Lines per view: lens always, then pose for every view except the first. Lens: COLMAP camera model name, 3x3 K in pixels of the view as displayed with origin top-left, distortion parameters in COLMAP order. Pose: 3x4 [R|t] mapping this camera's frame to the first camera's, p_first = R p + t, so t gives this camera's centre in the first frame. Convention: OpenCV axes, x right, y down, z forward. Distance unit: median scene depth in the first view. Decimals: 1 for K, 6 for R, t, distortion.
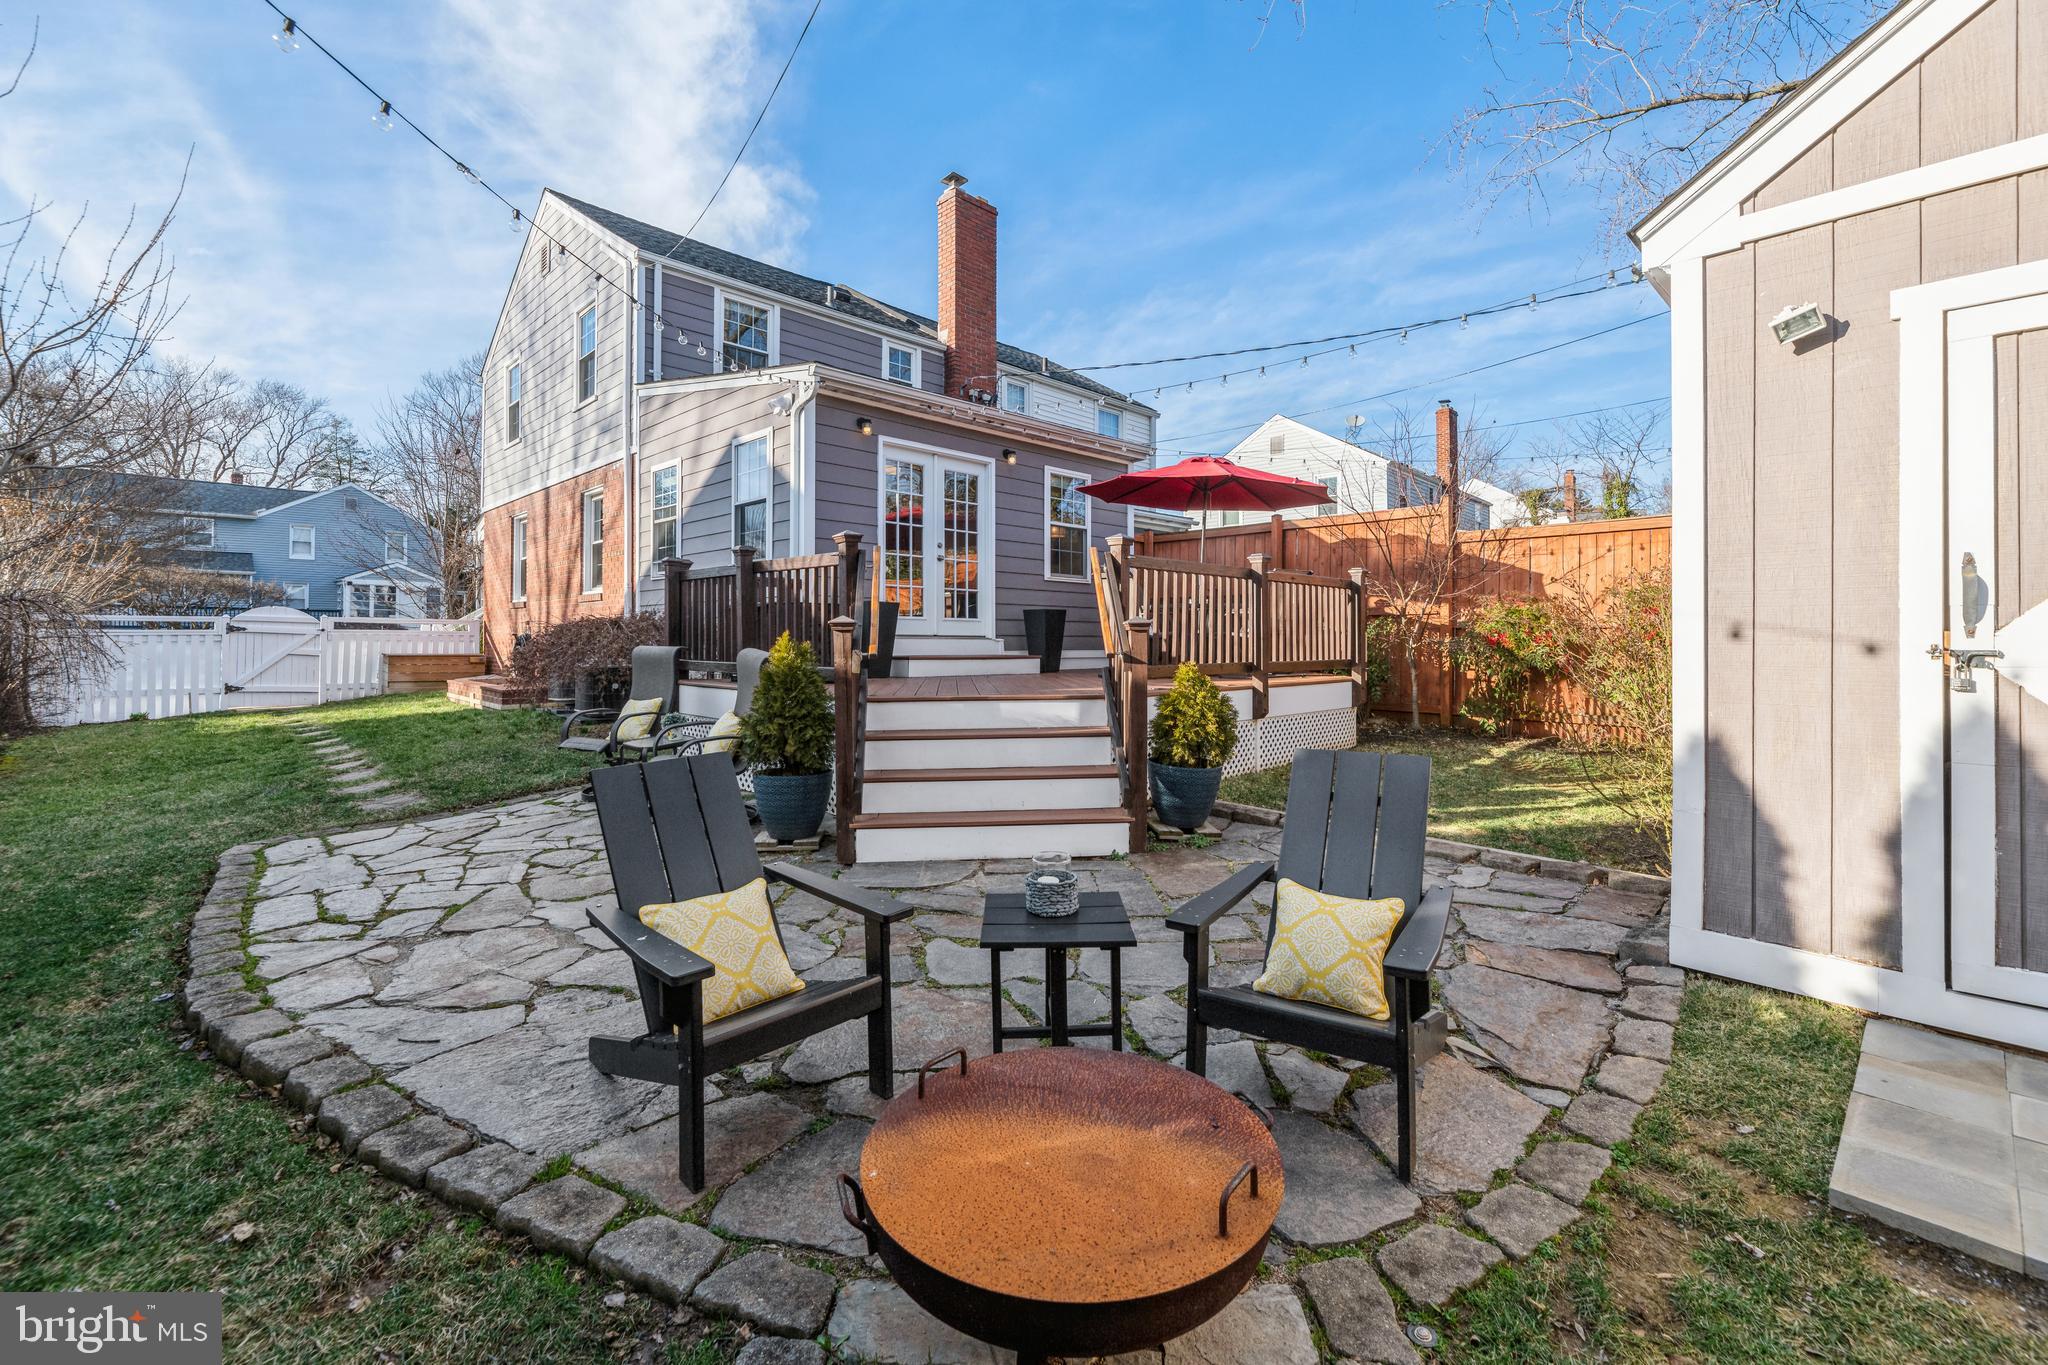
lens RADIAL K [[841.3, 0, 1046.2], [0, 841.3, 655.6], [0, 0, 1]] dist [-0.004519, 0.001705]
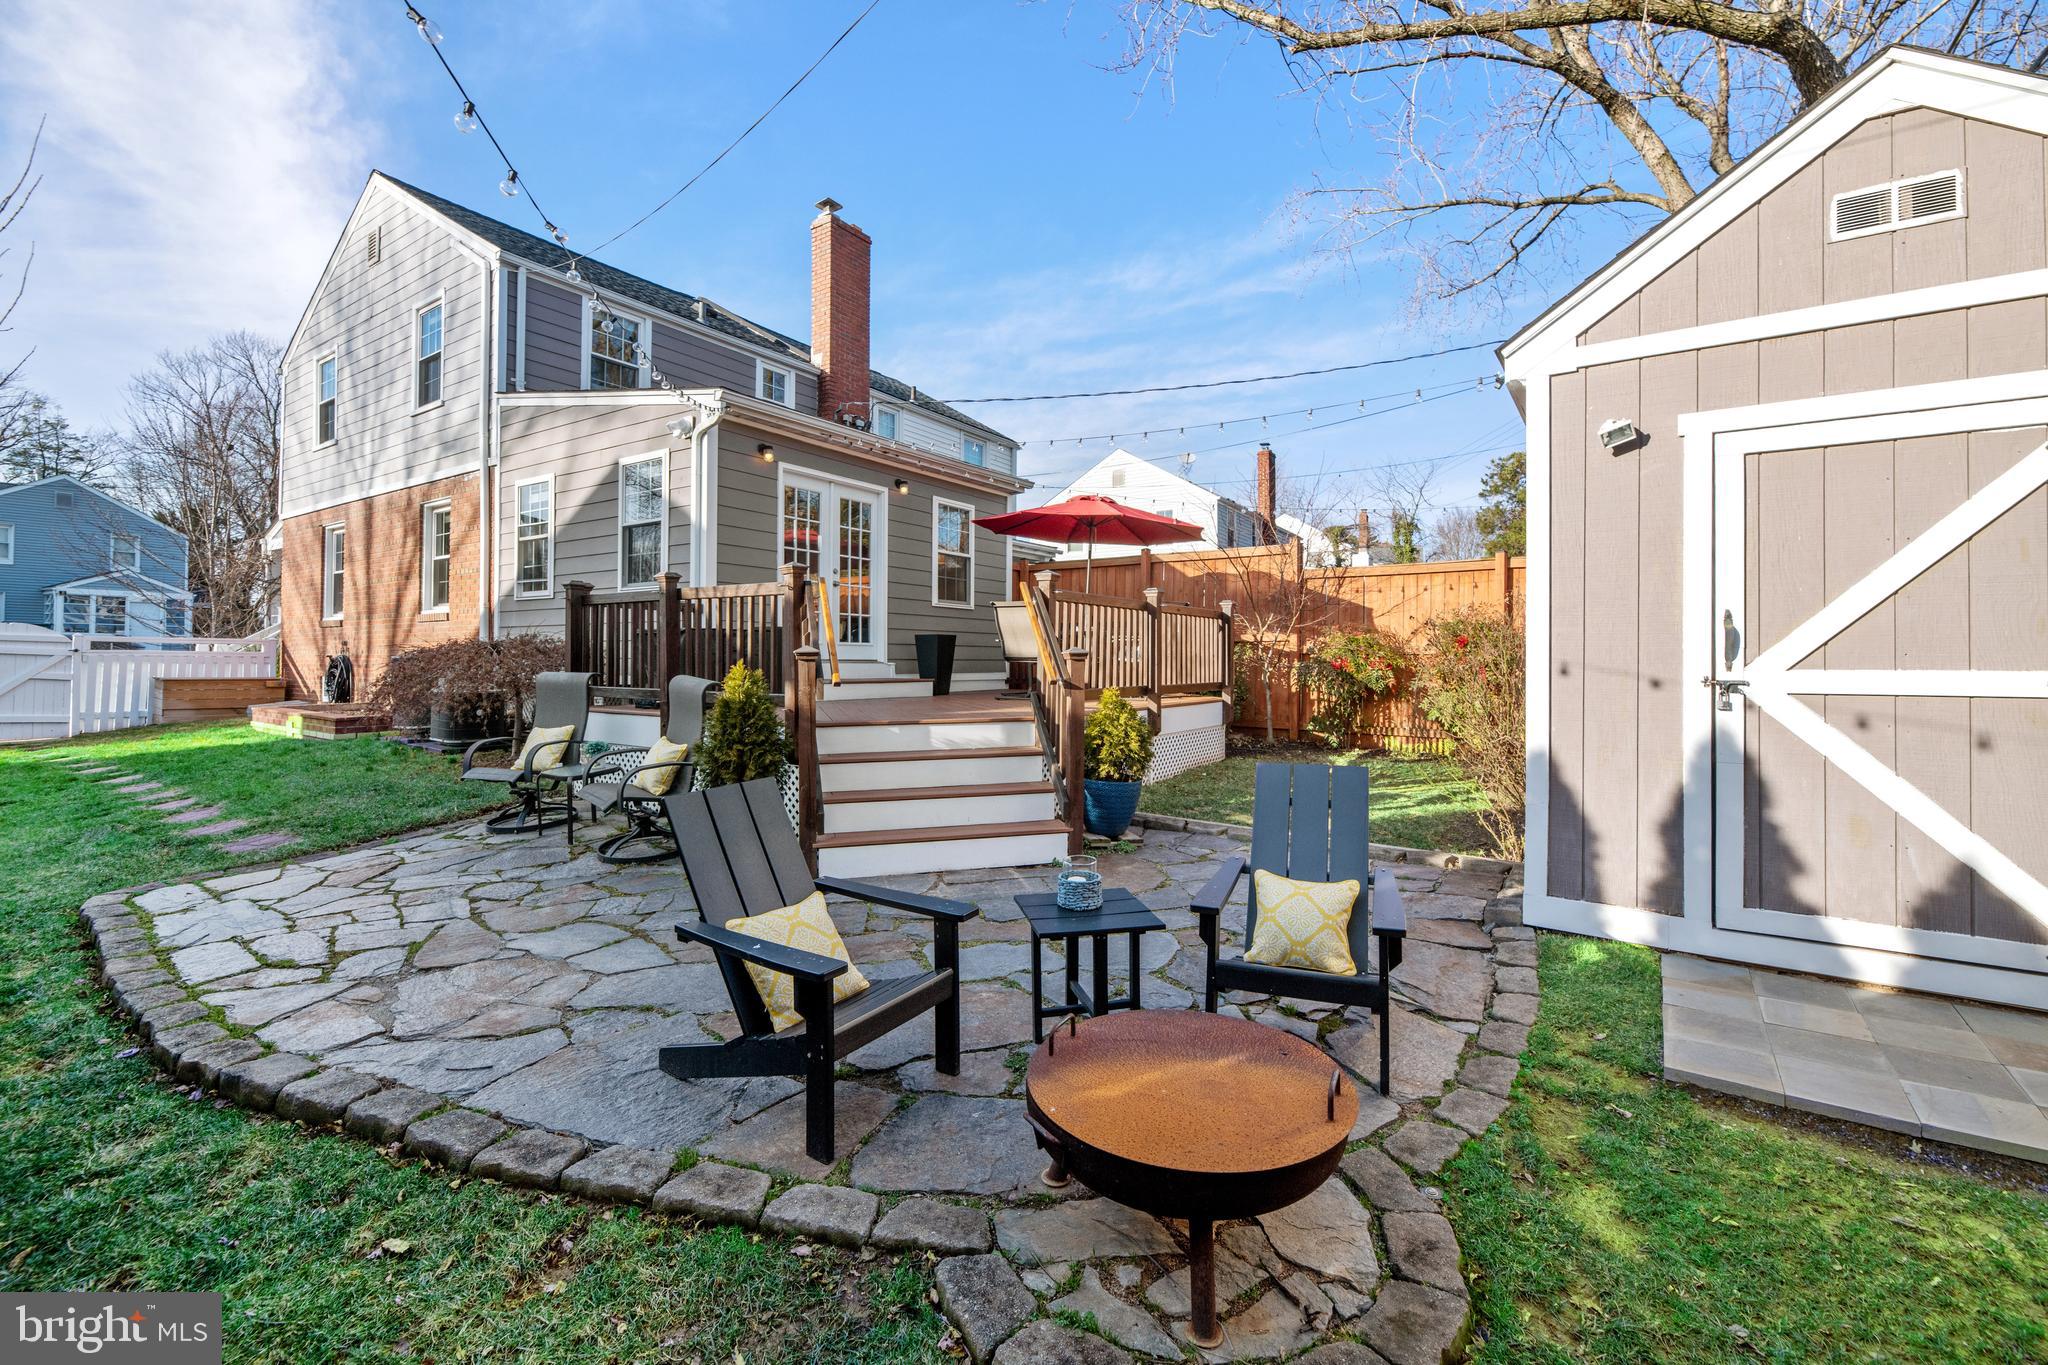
lens RADIAL K [[841.3, 0, 1020.6], [0, 841.3, 677.3], [0, 0, 1]] dist [-0.004519, 0.001705]
pose [[0.982056, -0.002929, 0.188565, -0.224196], [0.002140, 0.999988, 0.004389, -0.015186], [-0.188575, -0.003907, 0.982051, -0.100584]]
